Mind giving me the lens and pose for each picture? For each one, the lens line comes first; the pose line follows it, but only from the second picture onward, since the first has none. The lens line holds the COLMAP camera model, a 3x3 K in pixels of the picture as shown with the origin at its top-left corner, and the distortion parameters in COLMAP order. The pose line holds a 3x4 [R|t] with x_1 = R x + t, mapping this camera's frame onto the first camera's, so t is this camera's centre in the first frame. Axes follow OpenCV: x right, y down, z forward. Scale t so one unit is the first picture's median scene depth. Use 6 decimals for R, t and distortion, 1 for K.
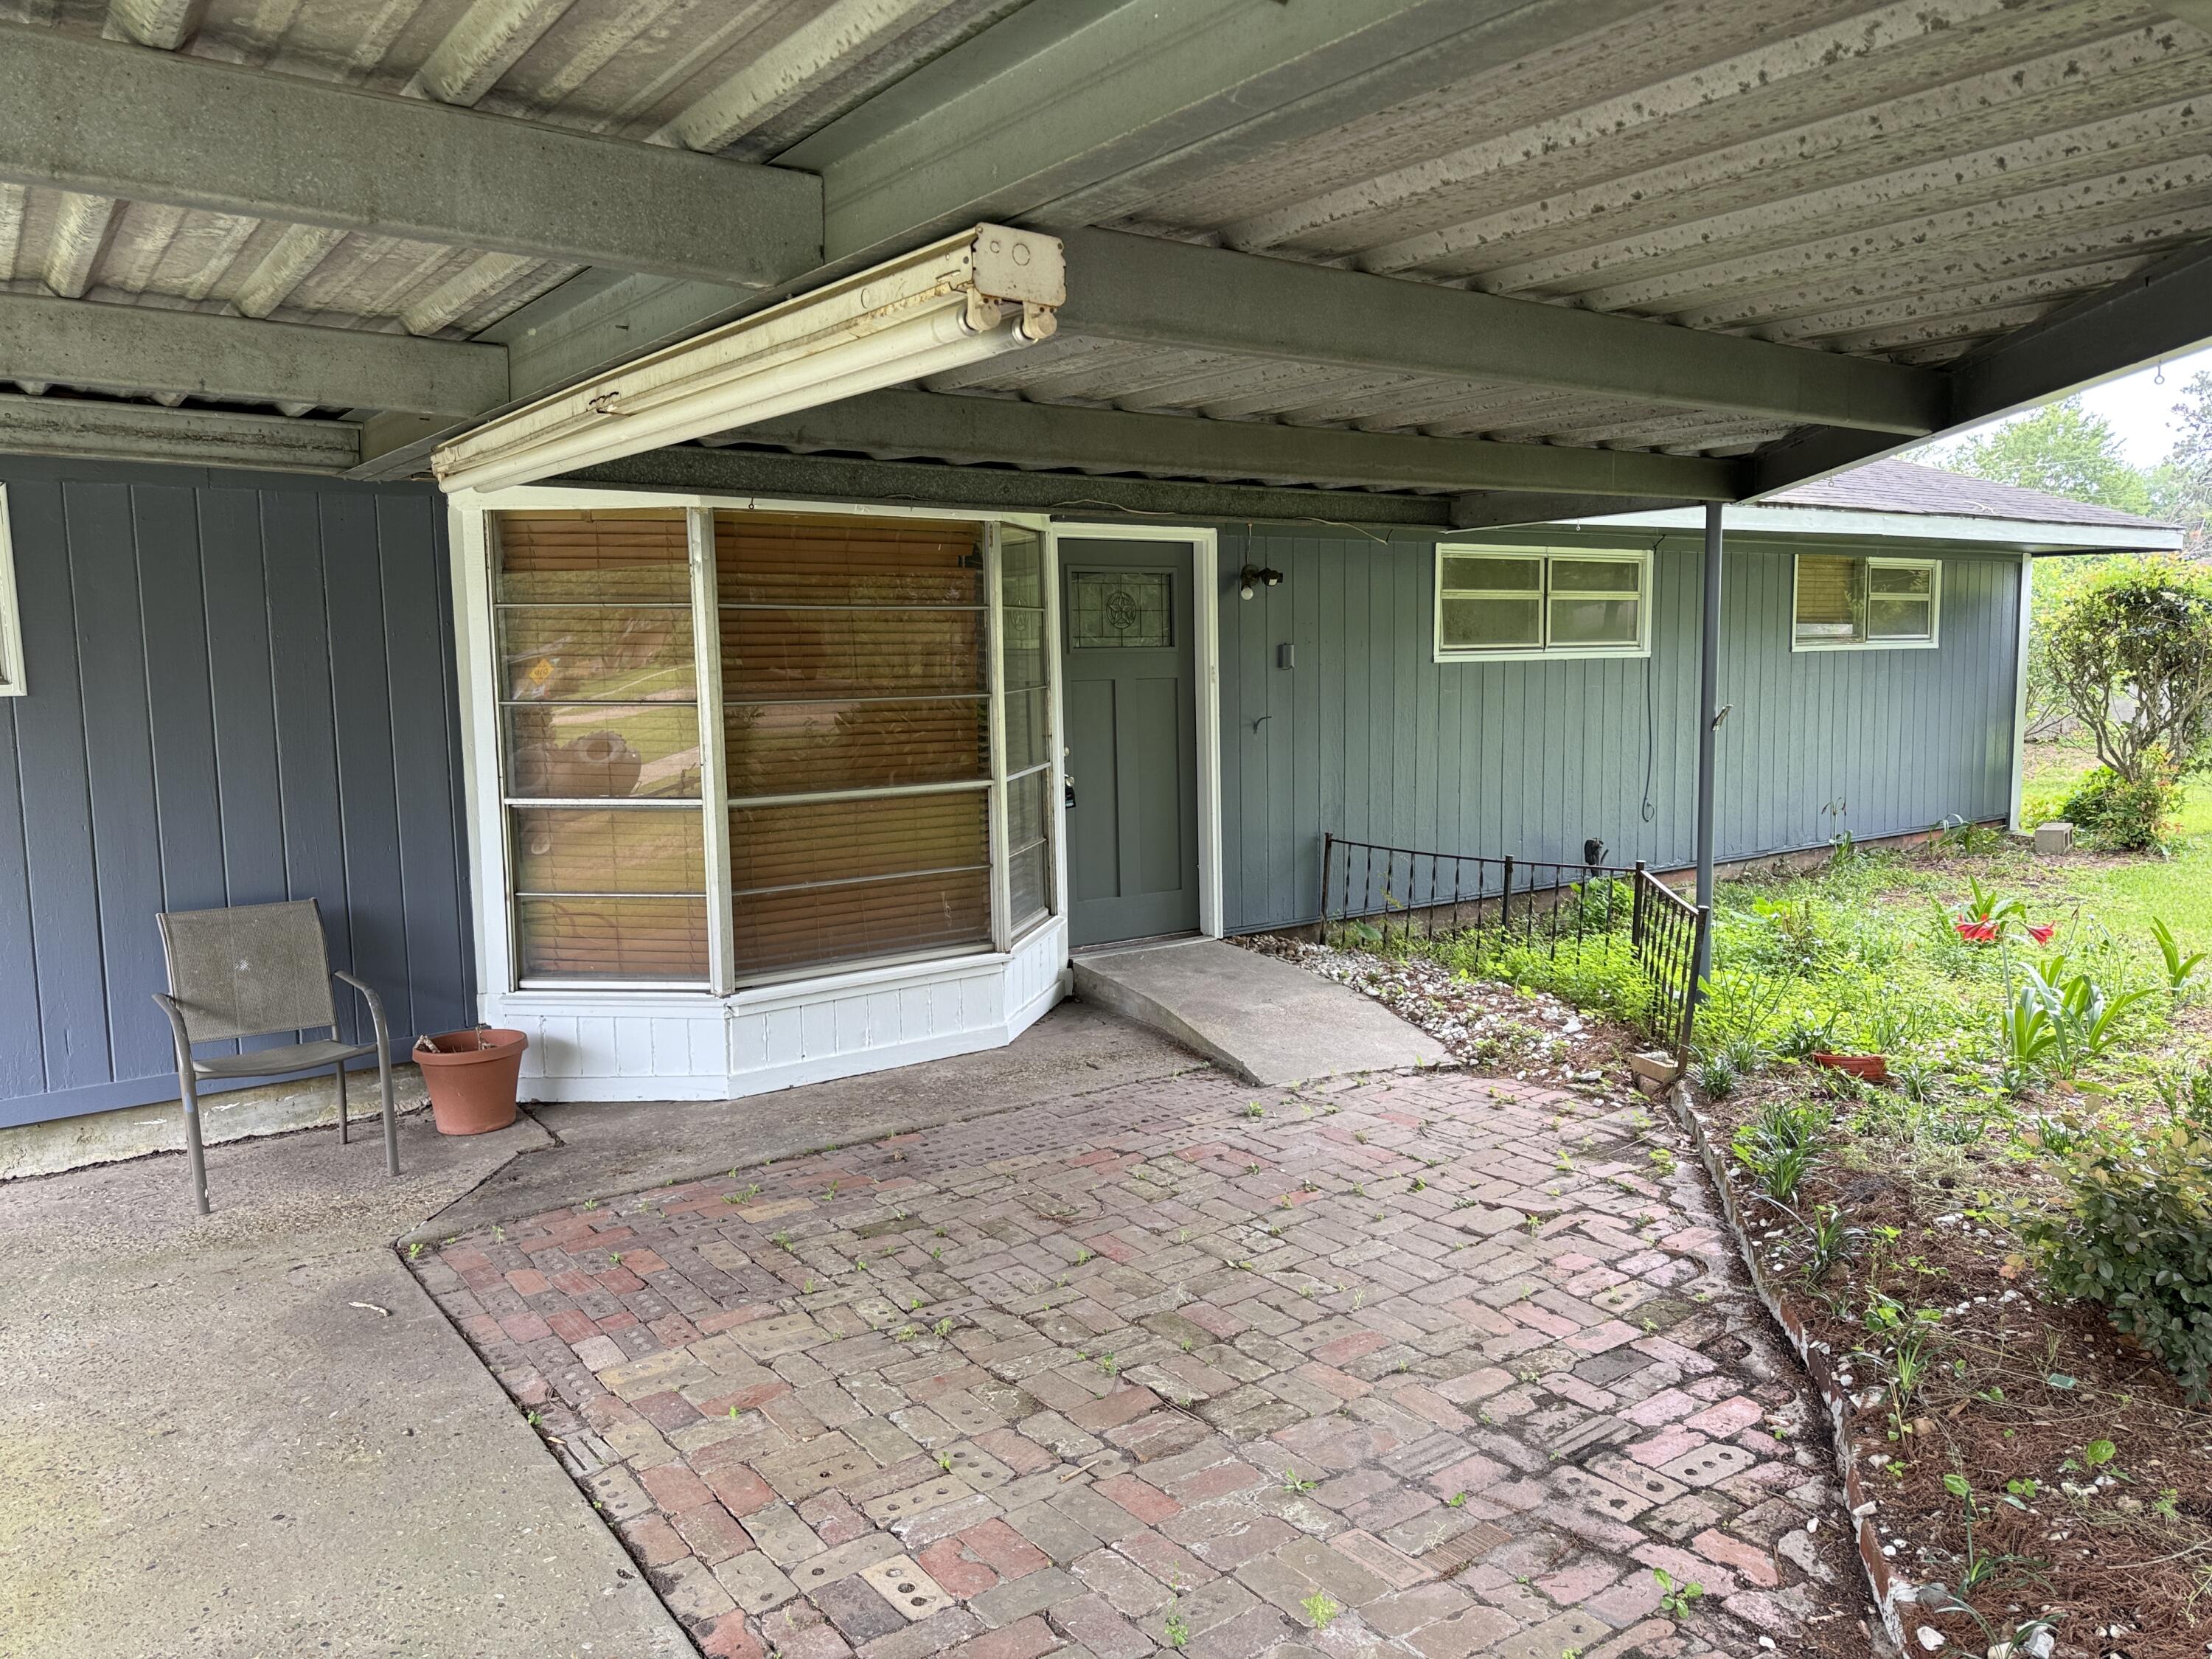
lens RADIAL K [[1554.1, 0, 1106.0], [0, 1554.1, 829.5], [0, 0, 1]] dist [0.144465, -0.221673]
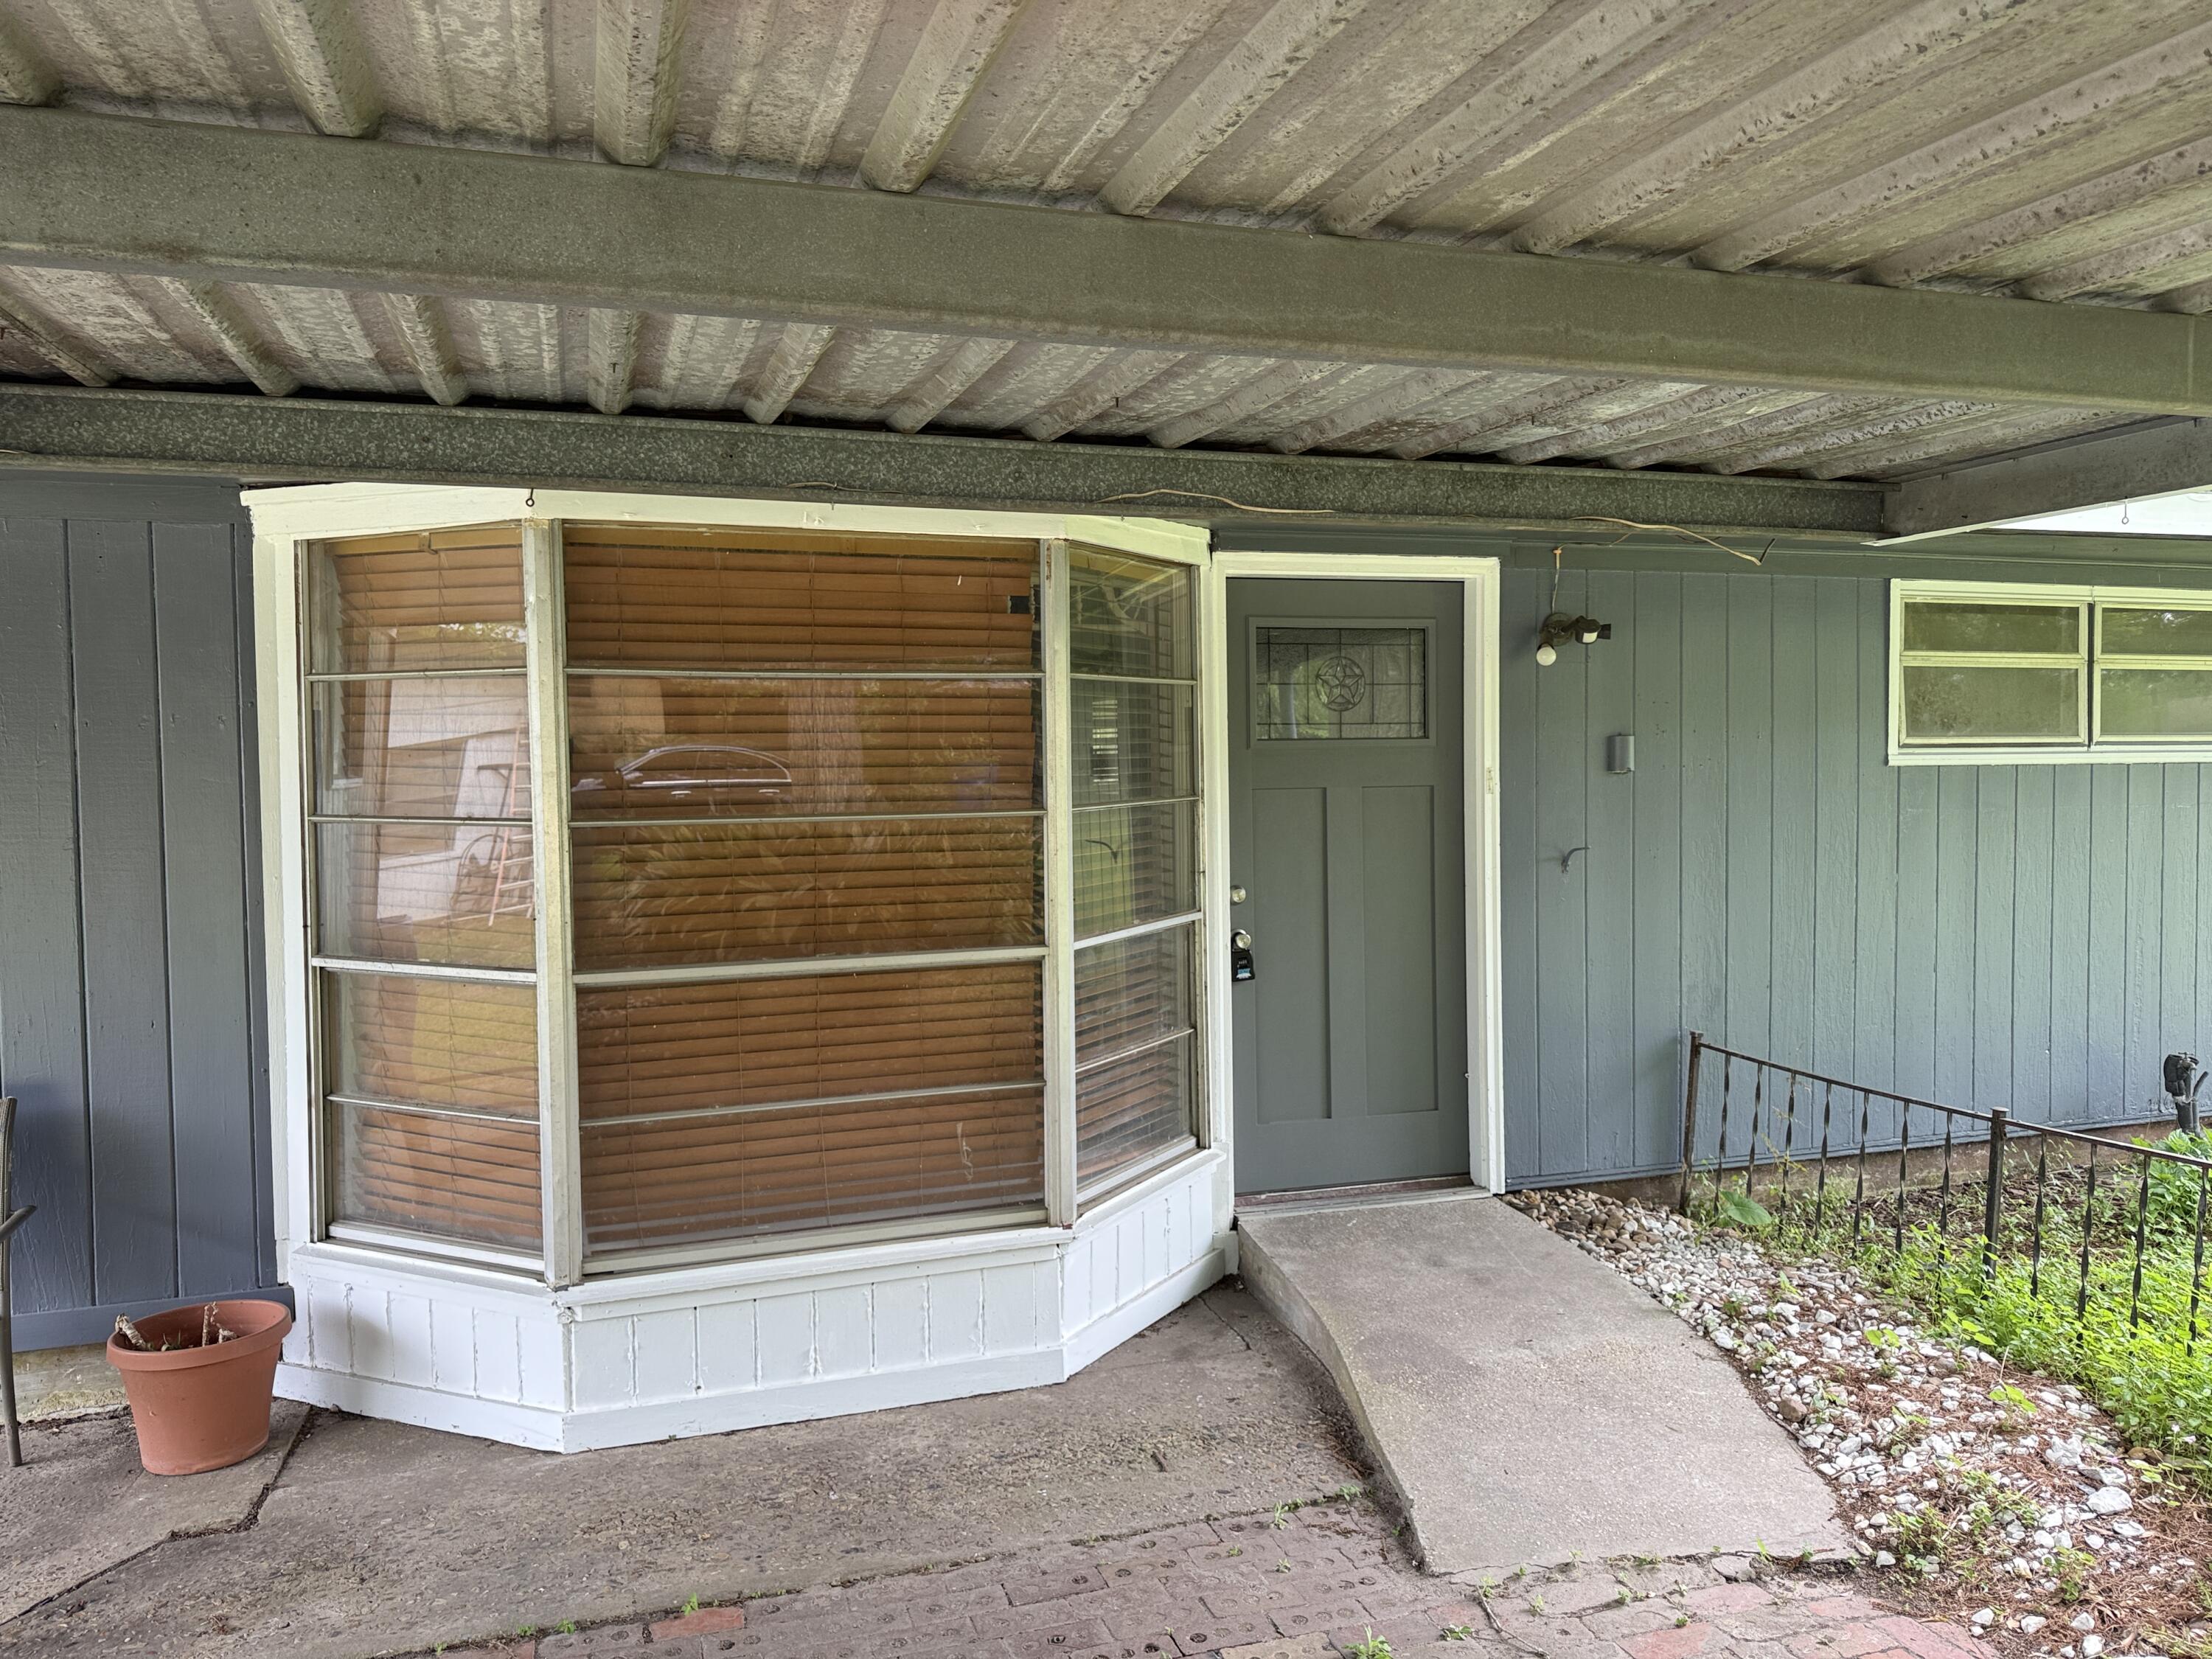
lens RADIAL K [[1580.0, 0, 1108.0], [0, 1580.0, 807.9], [0, 0, 1]] dist [0.037924, -0.040802]
pose [[0.953471, 0.015208, -0.301100, 0.132923], [-0.037903, 0.996850, -0.069673, -0.042183], [0.299092, 0.077844, 0.951044, 0.380924]]
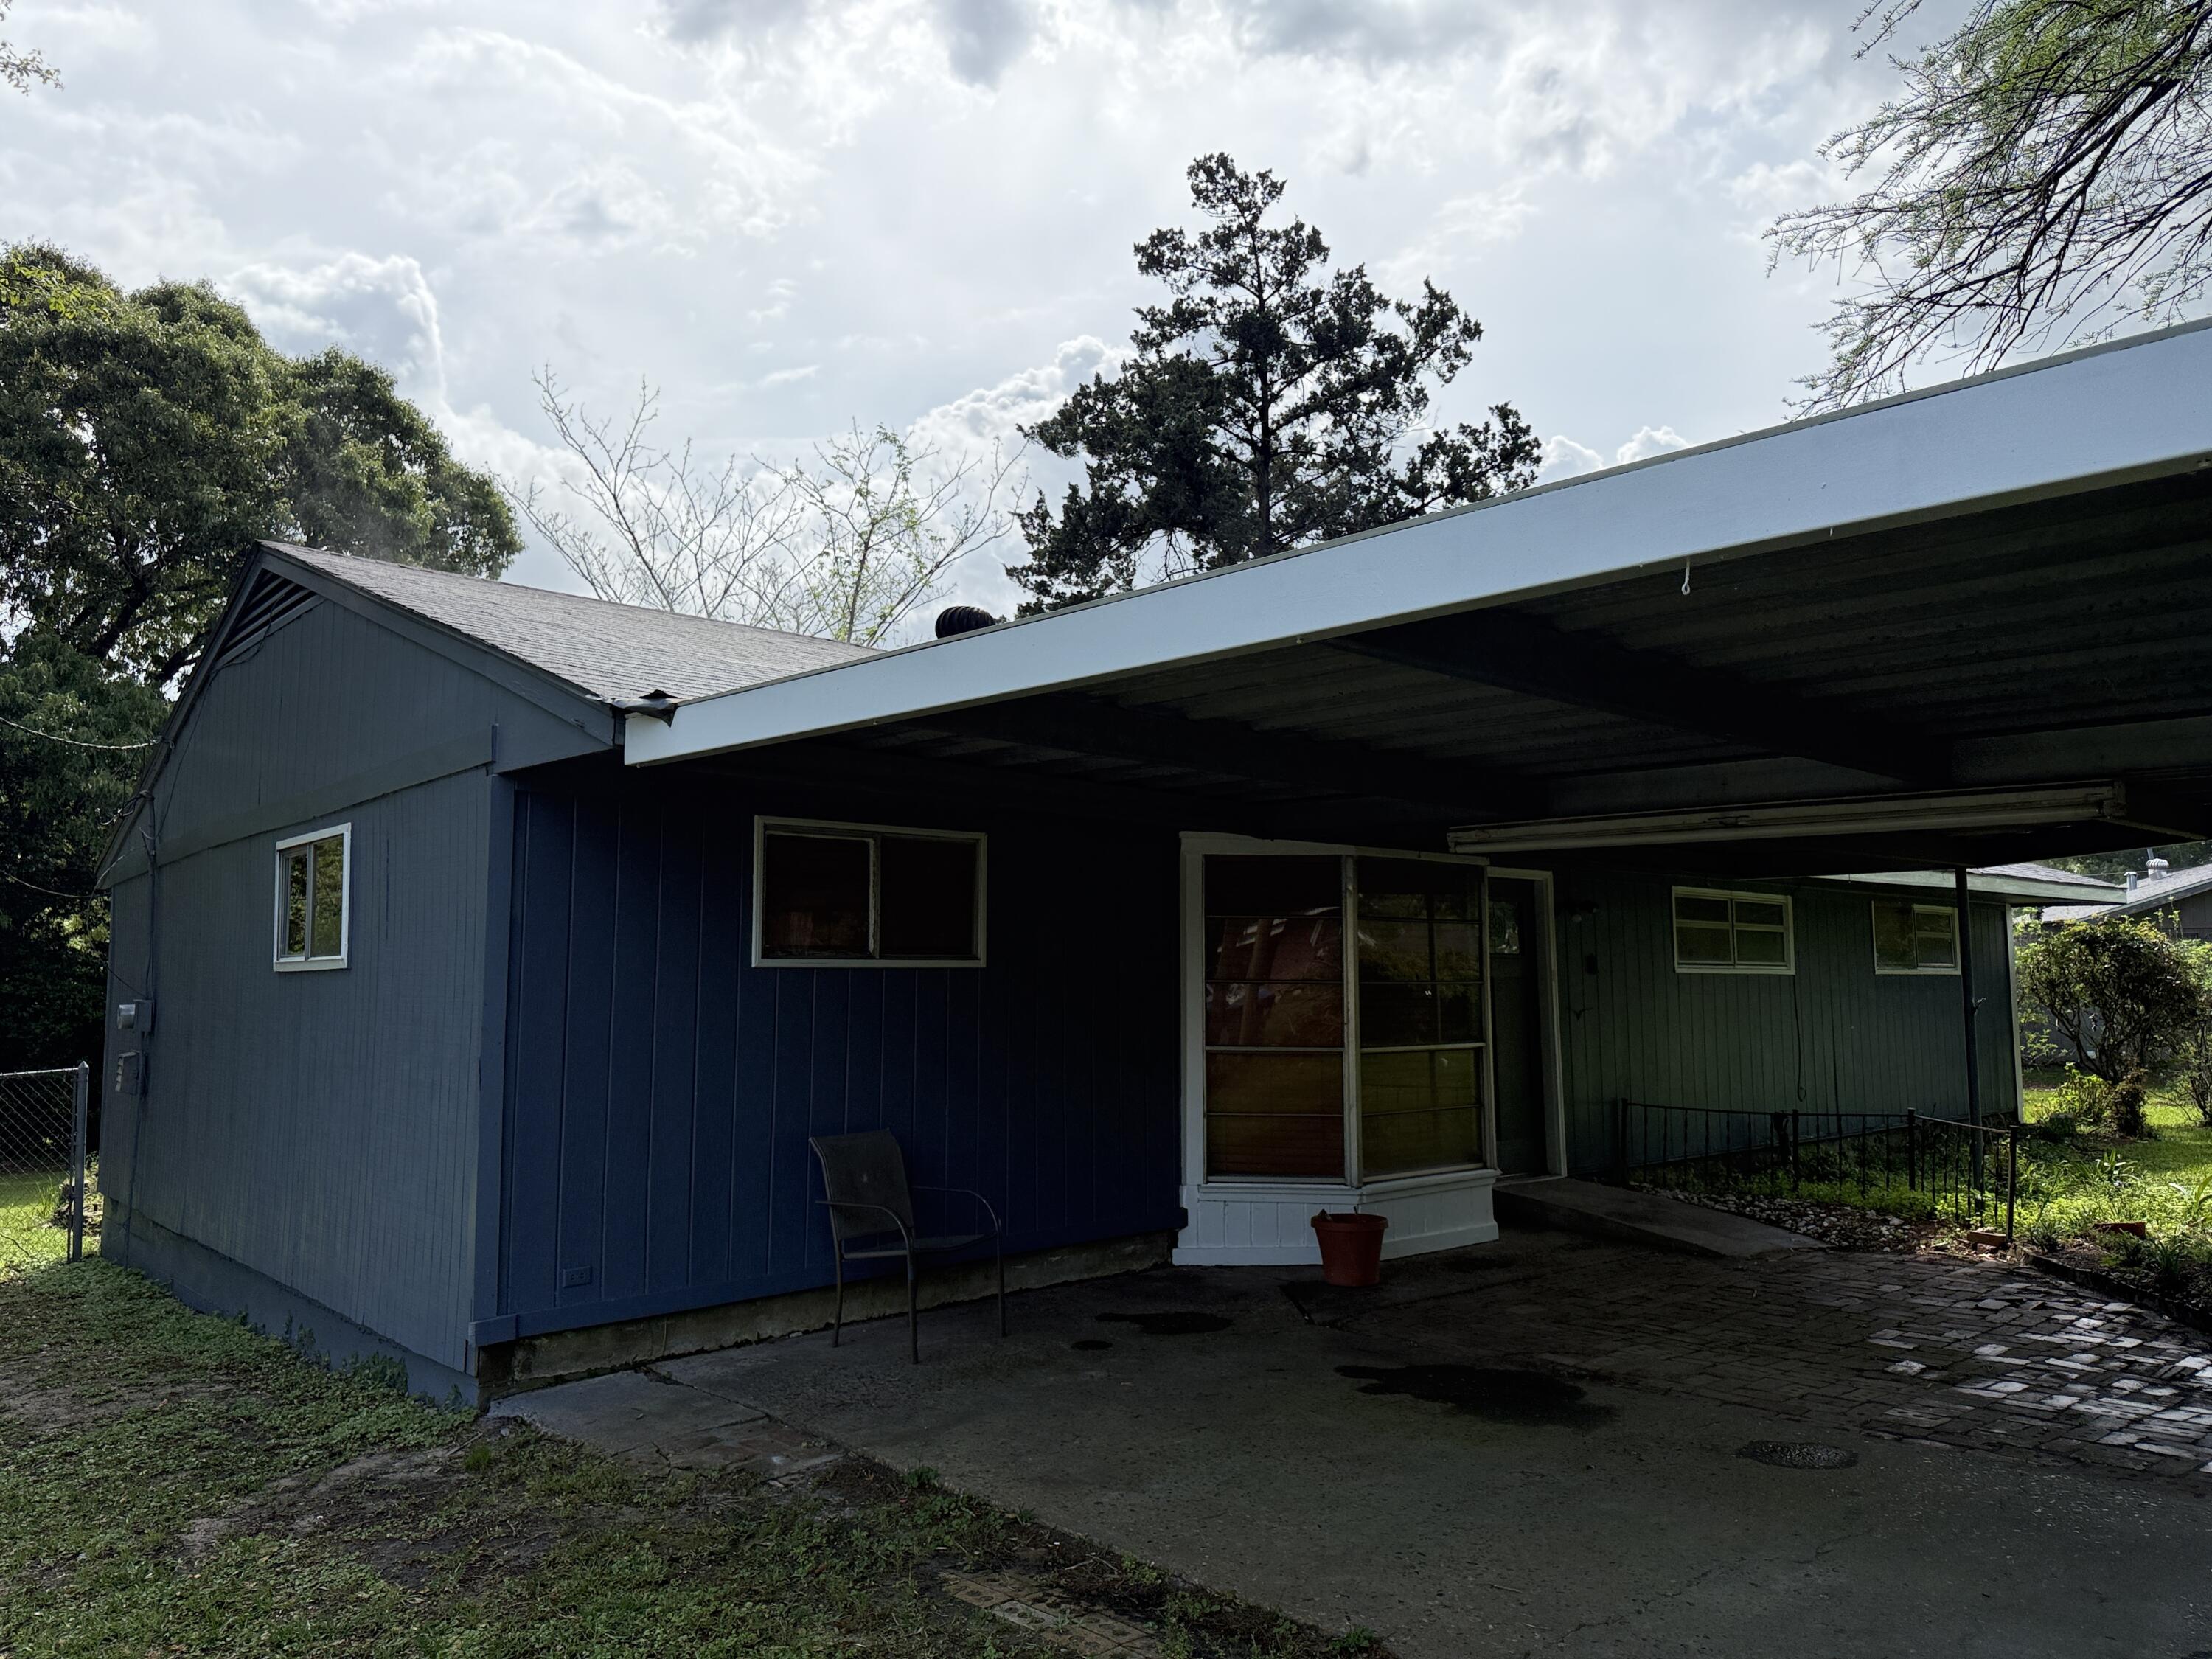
lens RADIAL K [[1554.1, 0, 1106.0], [0, 1554.1, 829.5], [0, 0, 1]] dist [0.144465, -0.221673]
pose [[0.994873, 0.029332, 0.096788, -0.530377], [-0.009299, 0.979495, -0.201253, 0.064547], [-0.100706, 0.199321, 0.974746, -0.382209]]
